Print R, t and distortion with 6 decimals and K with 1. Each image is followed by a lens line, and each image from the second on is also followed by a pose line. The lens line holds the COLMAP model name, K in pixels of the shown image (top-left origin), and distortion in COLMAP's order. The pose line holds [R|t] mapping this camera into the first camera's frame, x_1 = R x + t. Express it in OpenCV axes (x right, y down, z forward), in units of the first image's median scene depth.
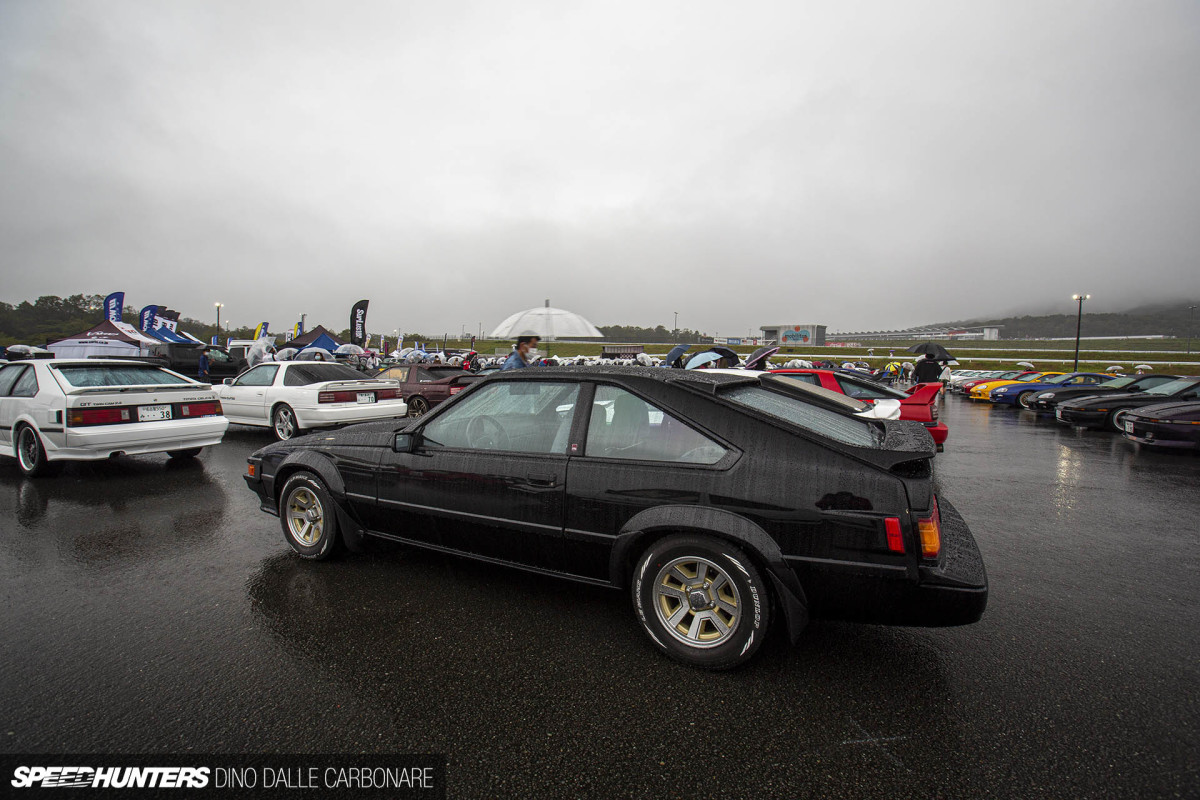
lens RADIAL K [[587.6, 0, 600.0], [0, 587.6, 400.0], [0, 0, 1]] dist [0.002796, 0.001465]
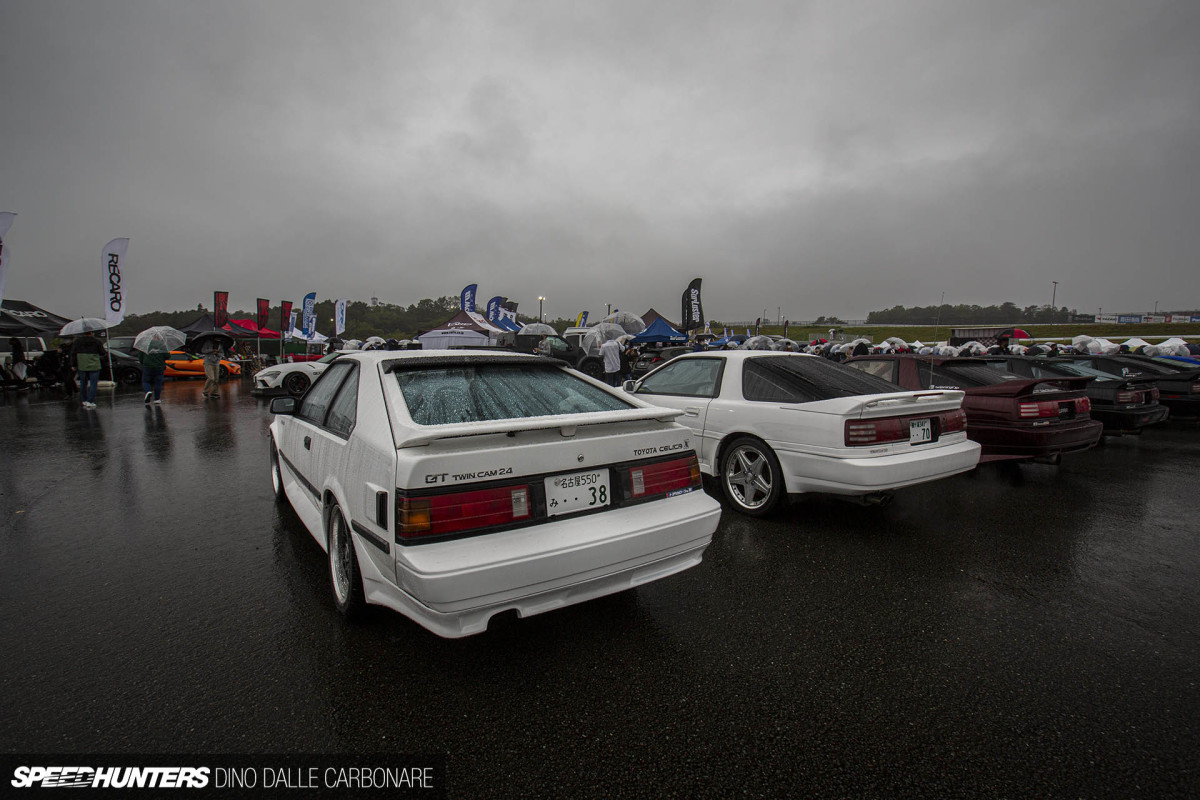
lens RADIAL K [[582.5, 0, 600.0], [0, 582.5, 400.0], [0, 0, 1]] dist [-0.030024, 0.000414]
pose [[0.895838, 0.031417, -0.443268, -0.391384], [-0.021252, 0.999385, 0.027884, -0.032537], [0.443872, -0.015559, 0.895955, 0.453410]]
